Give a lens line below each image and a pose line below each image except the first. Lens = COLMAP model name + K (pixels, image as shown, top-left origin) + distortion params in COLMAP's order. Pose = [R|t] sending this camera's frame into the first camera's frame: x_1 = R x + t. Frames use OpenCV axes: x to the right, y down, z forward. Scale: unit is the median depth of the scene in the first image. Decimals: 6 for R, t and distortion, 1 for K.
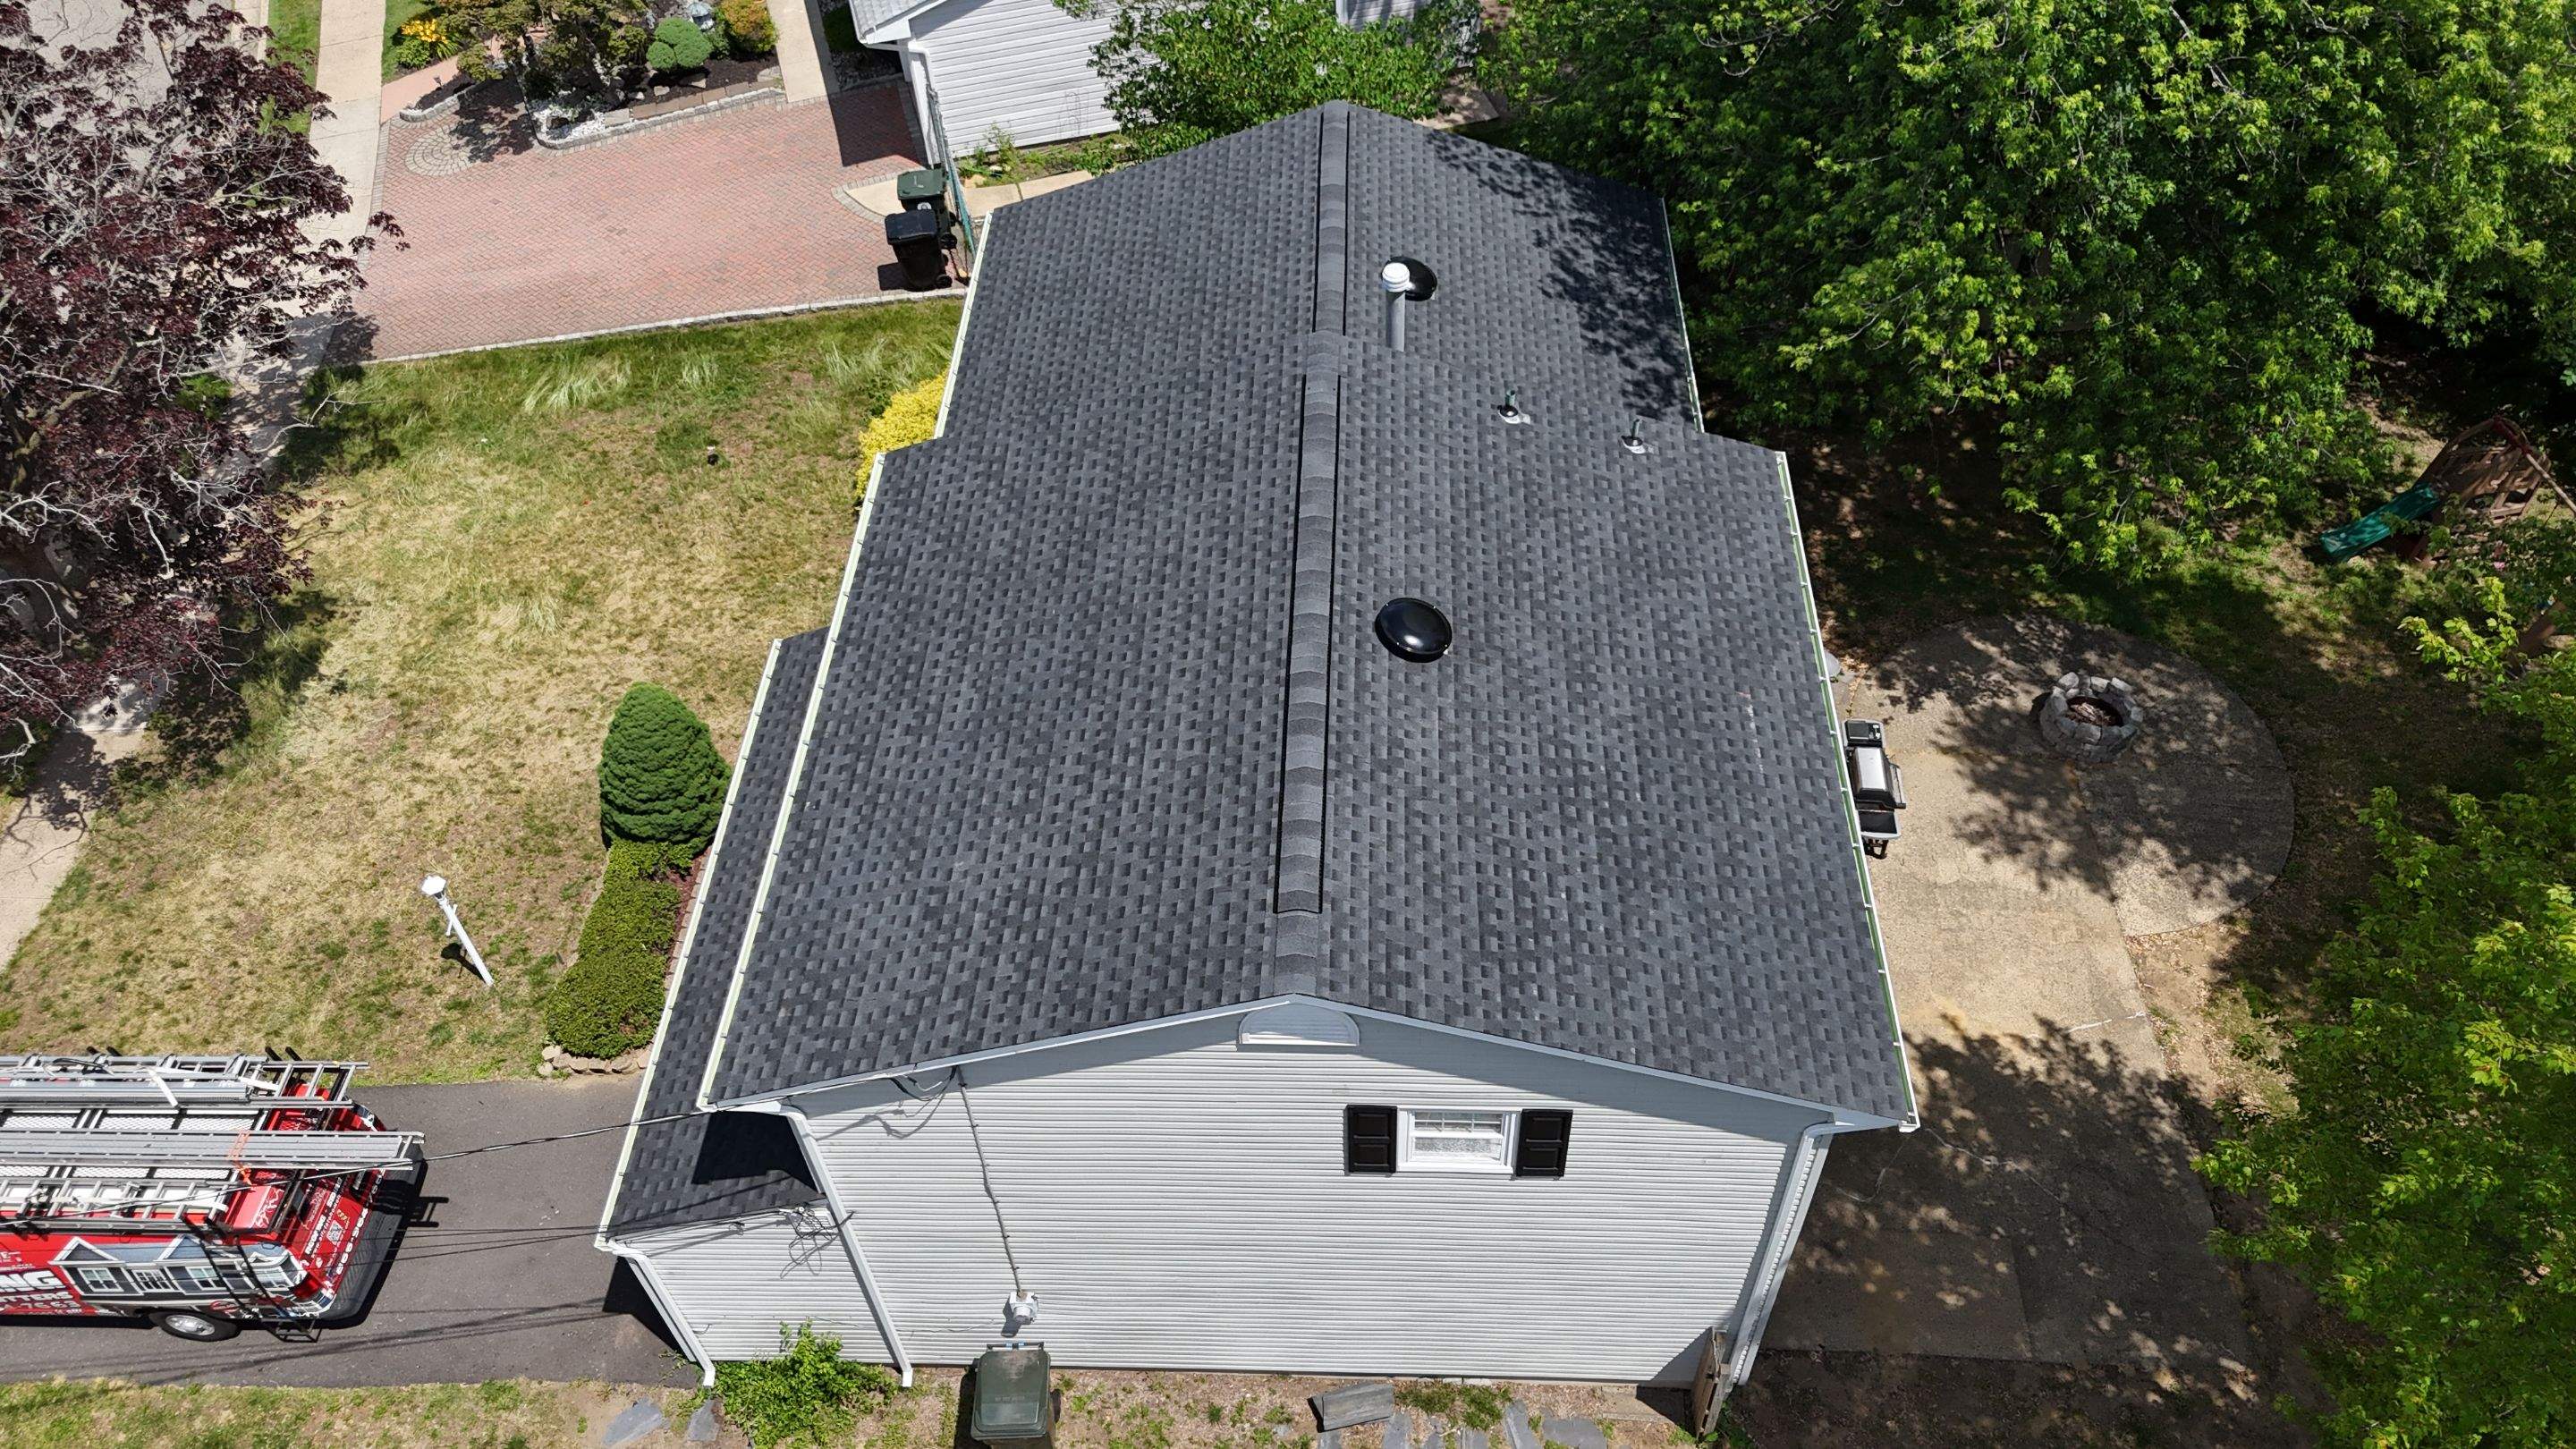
lens RADIAL K [[1921.3, 0, 1288.0], [0, 1921.3, 724.5], [0, 0, 1]] dist [0.042984, 0.001875]
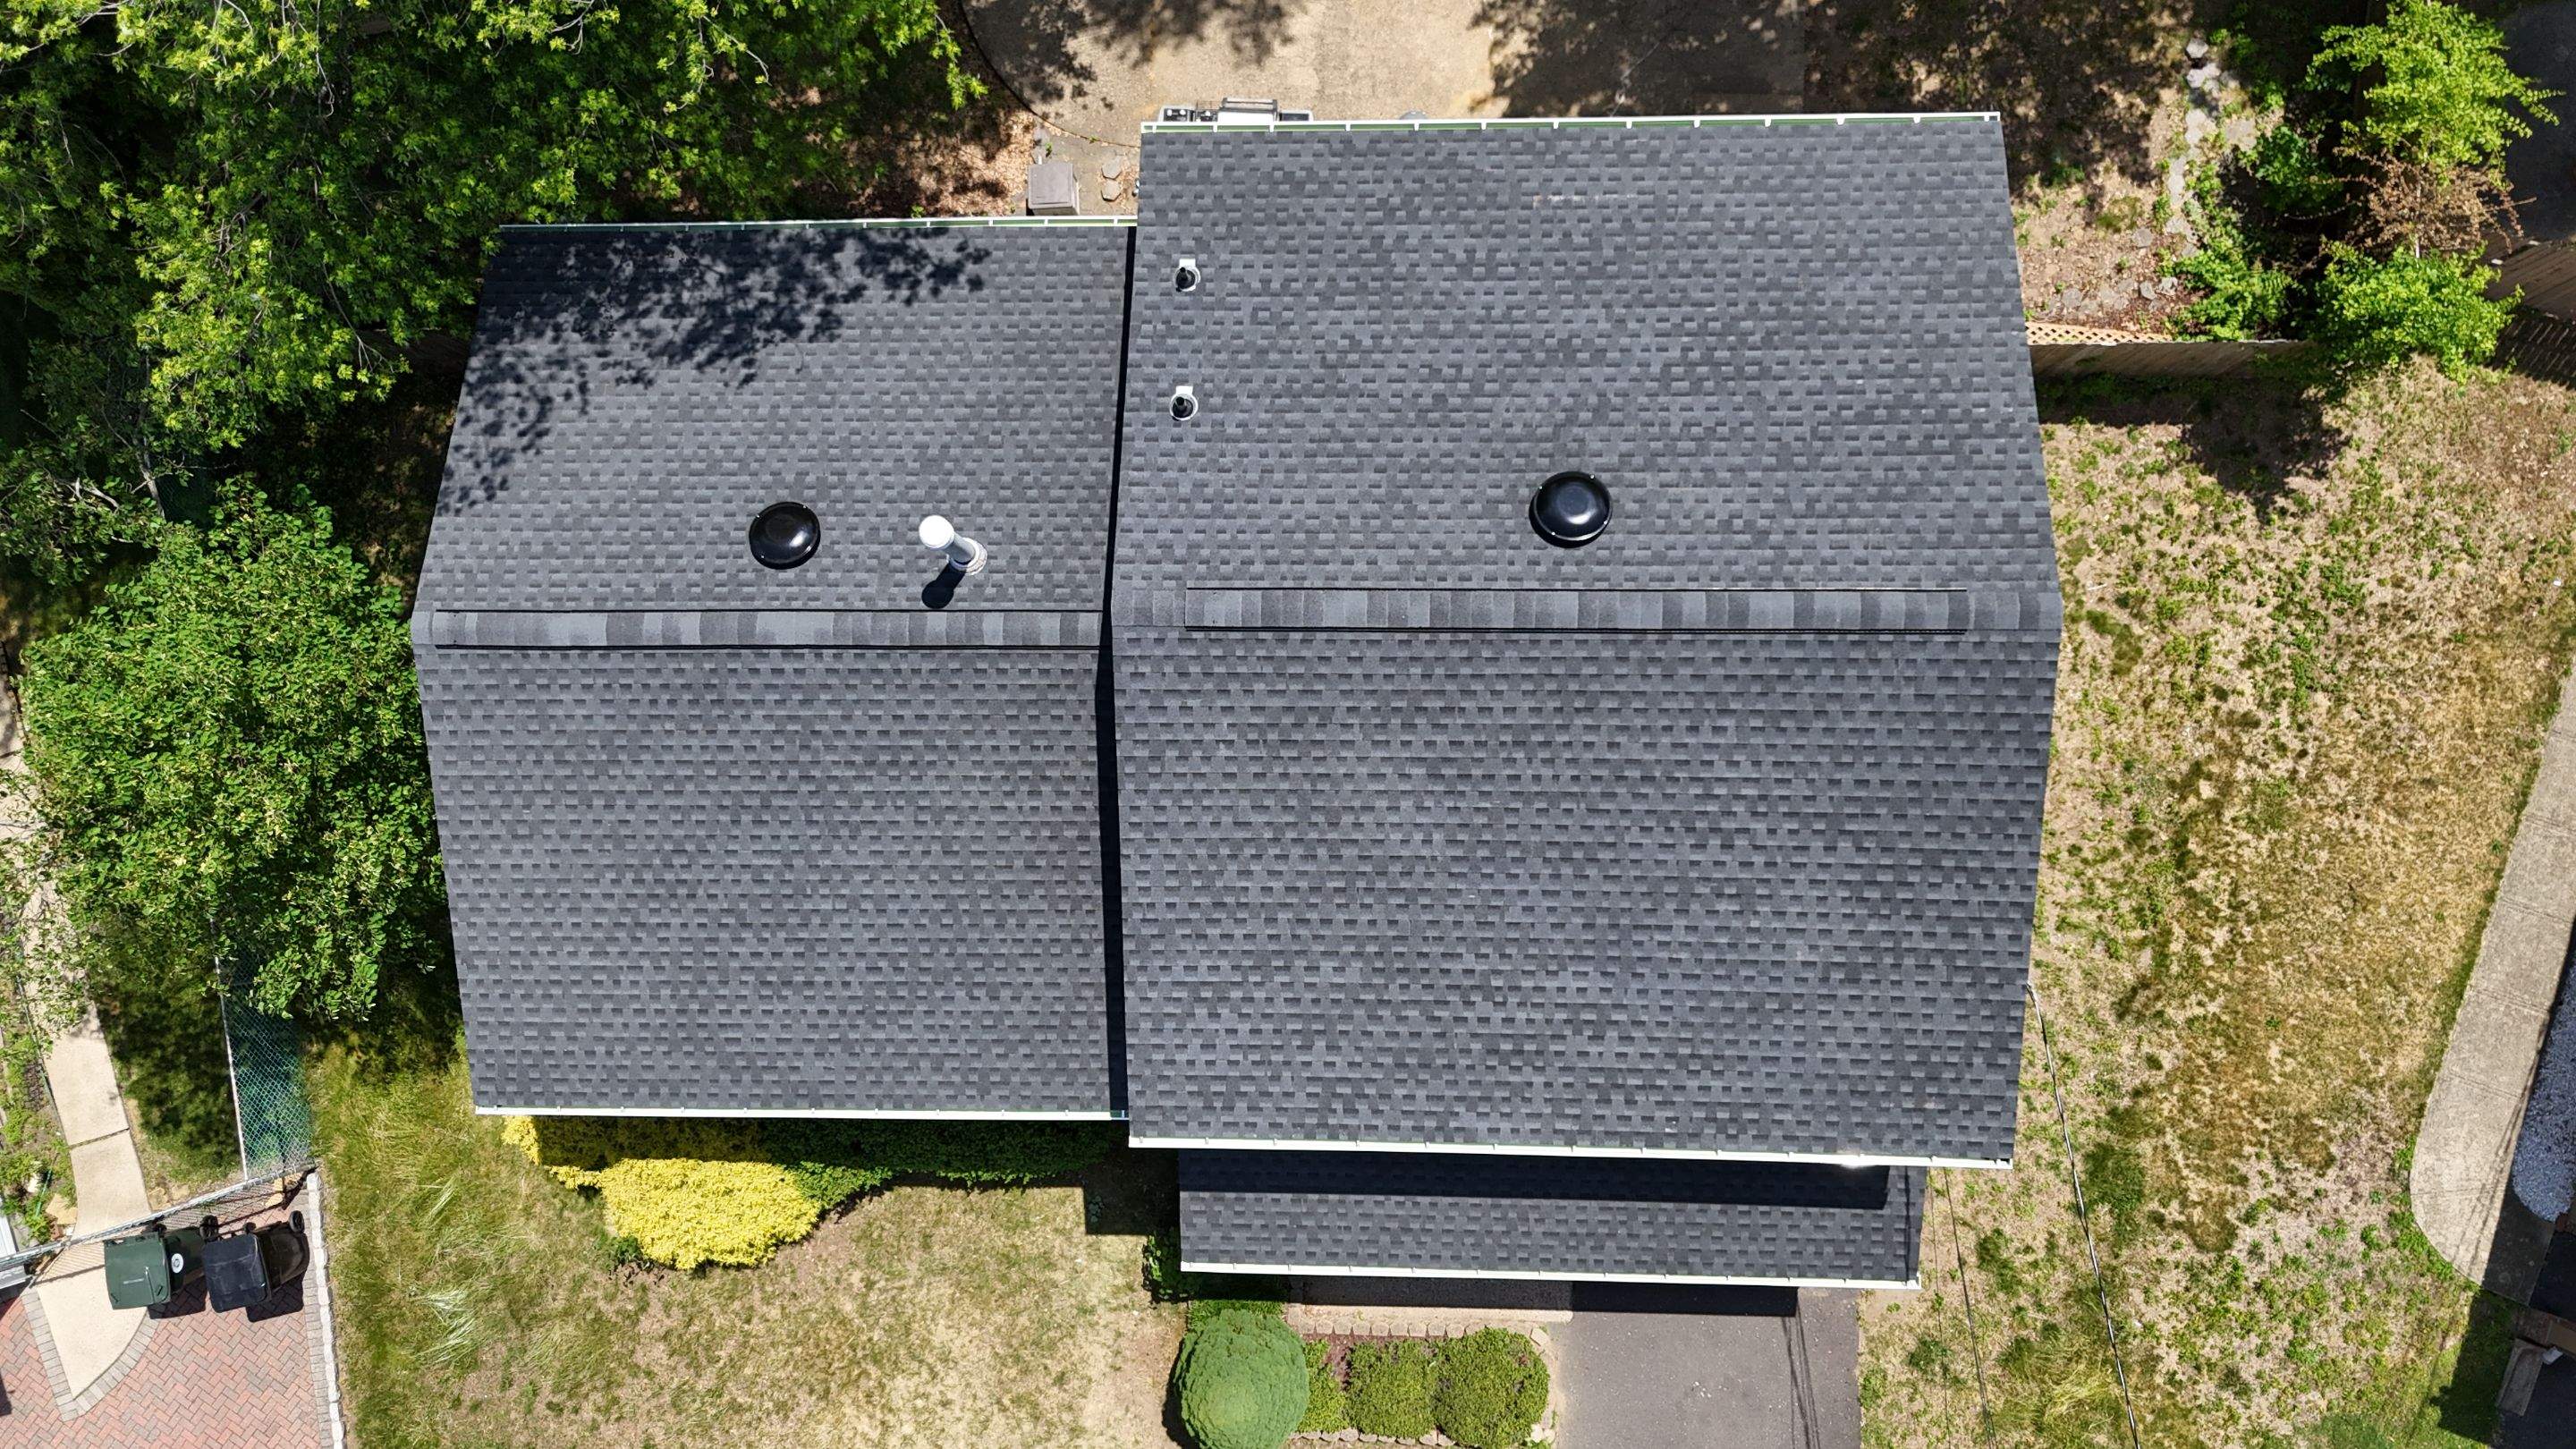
lens RADIAL K [[1921.3, 0, 1288.0], [0, 1921.3, 724.5], [0, 0, 1]] dist [0.042984, 0.001875]
pose [[-0.024146, -0.995309, 0.093689, -0.102953], [0.787642, 0.038774, 0.614911, -0.592139], [-0.615659, 0.088640, 0.783011, 0.255328]]
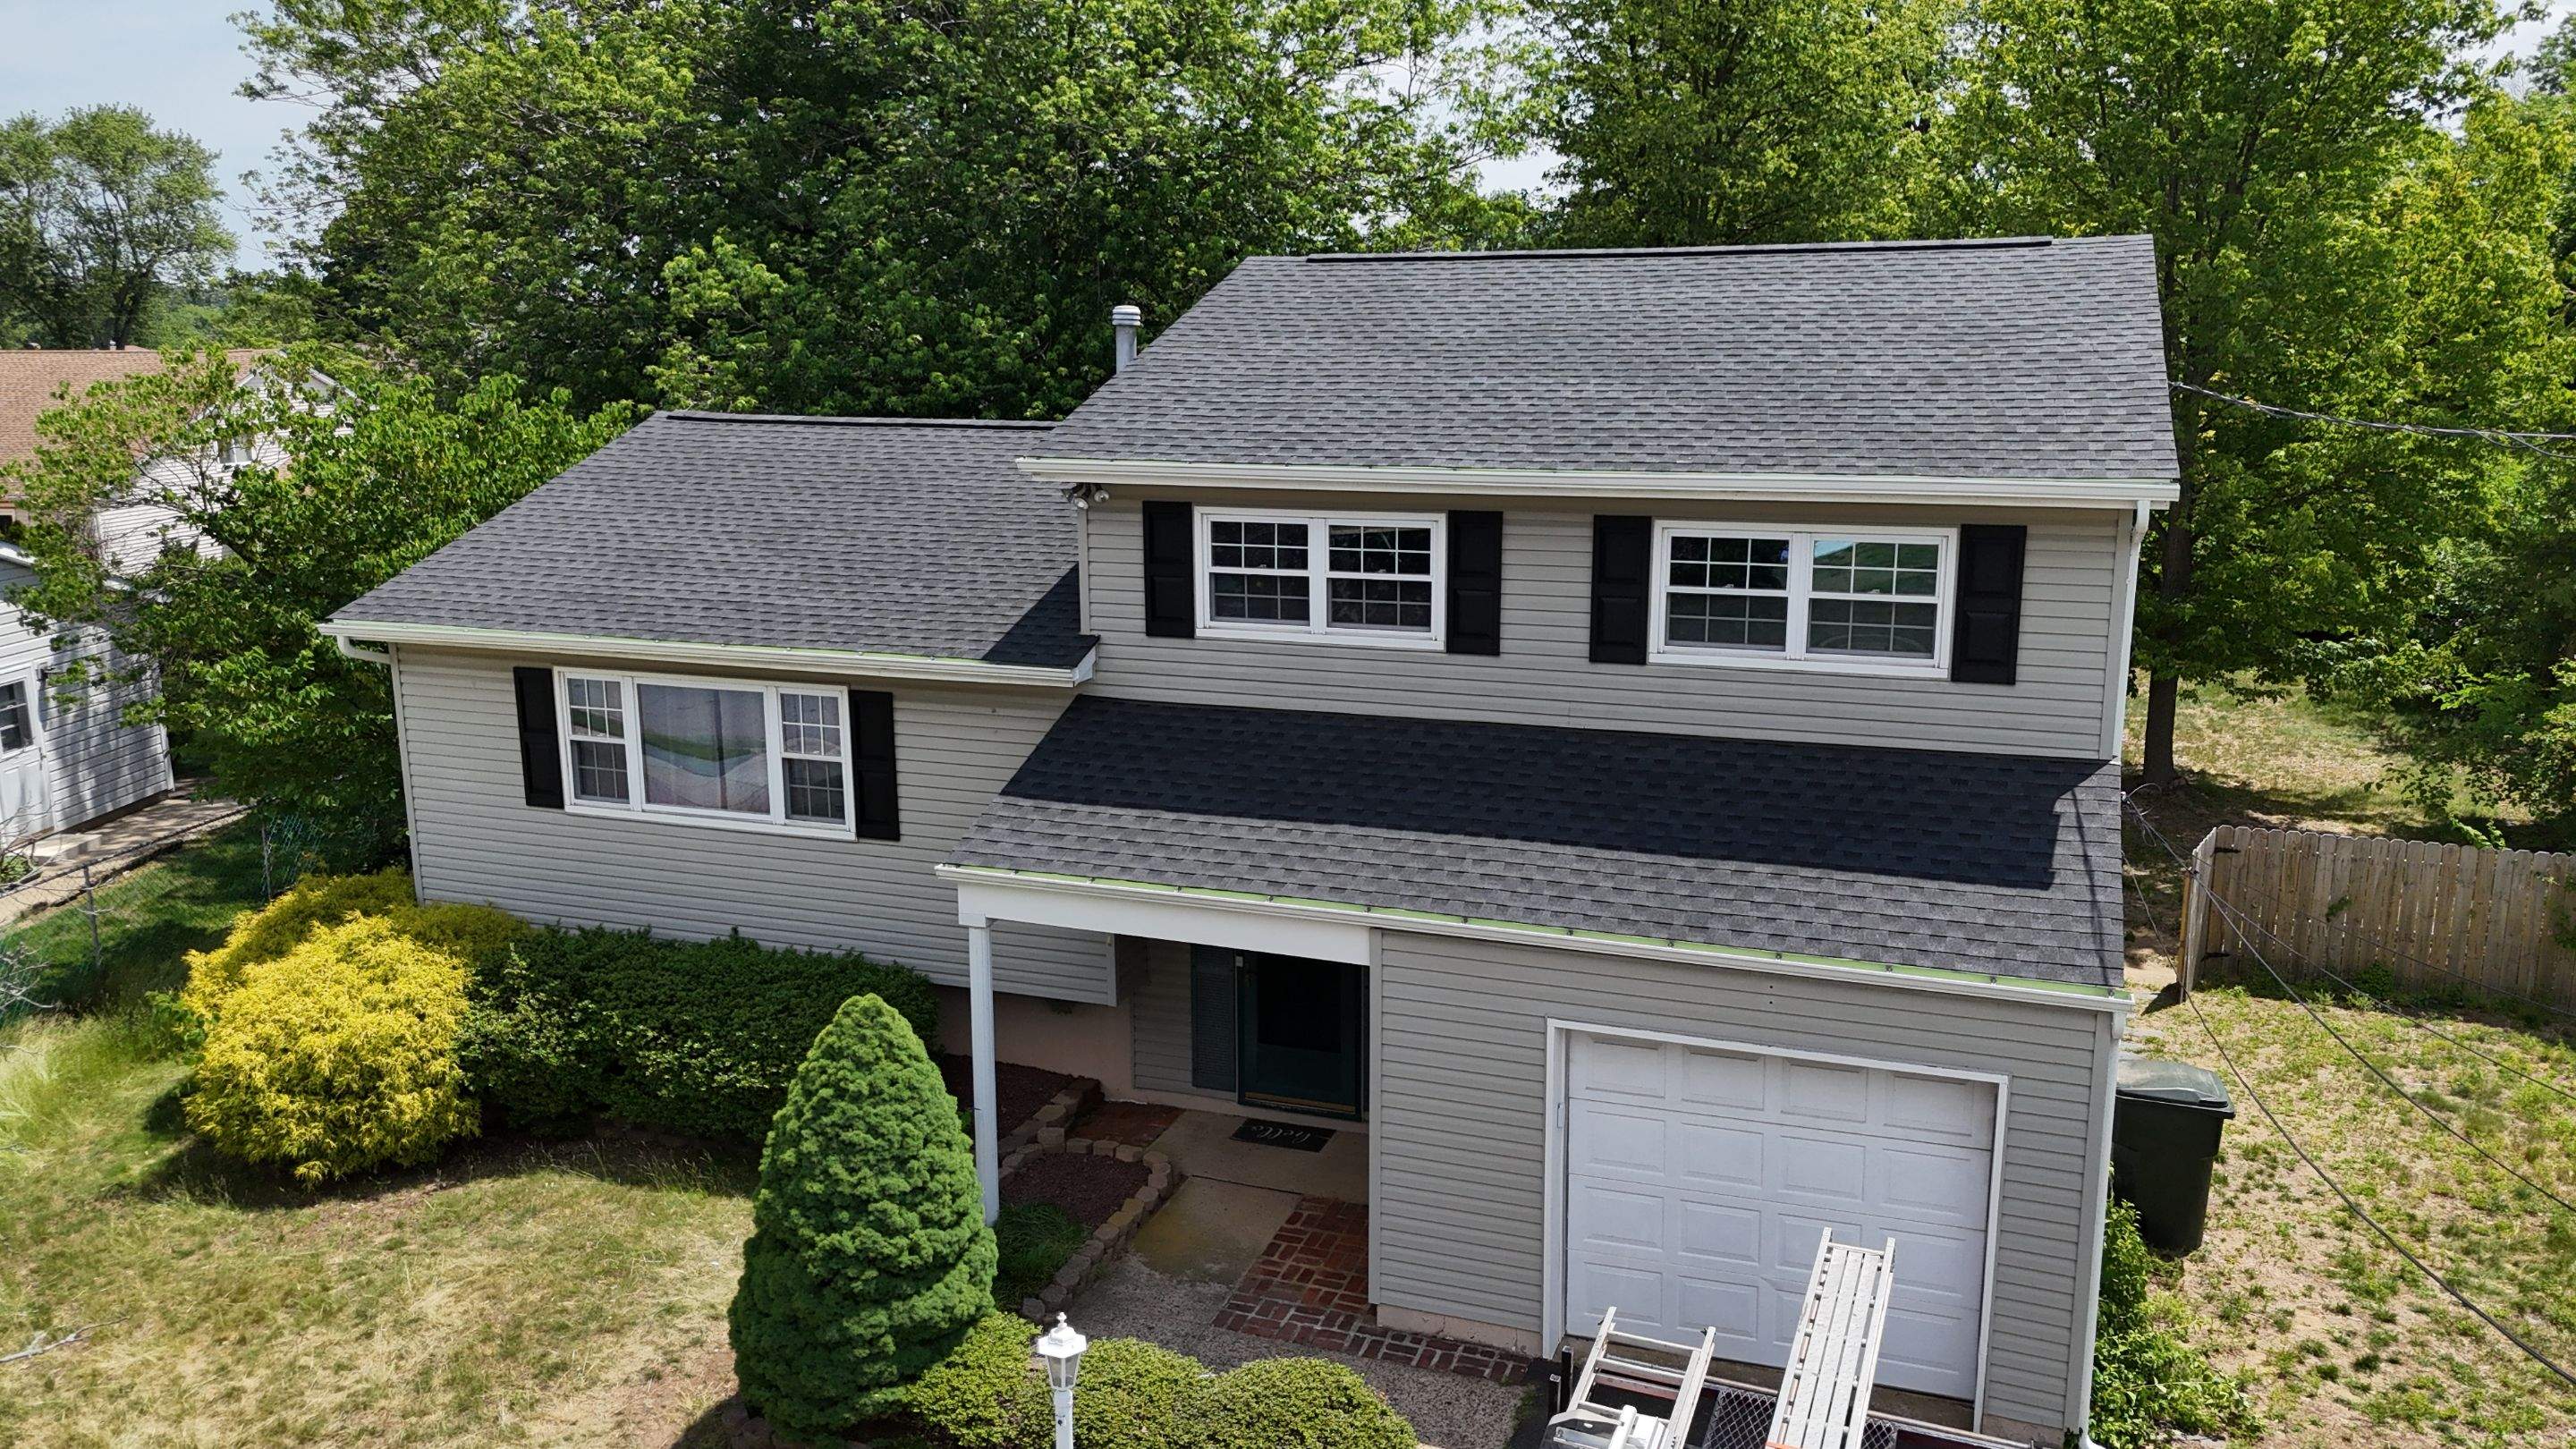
lens RADIAL K [[1904.3, 0, 1285.2], [0, 1904.3, 743.3], [0, 0, 1]] dist [0.063858, -0.009631]
pose [[0.310340, -0.188101, 0.931830, -0.809800], [0.706190, 0.701818, -0.093522, 0.067123], [-0.636384, 0.687073, 0.350638, 0.734713]]
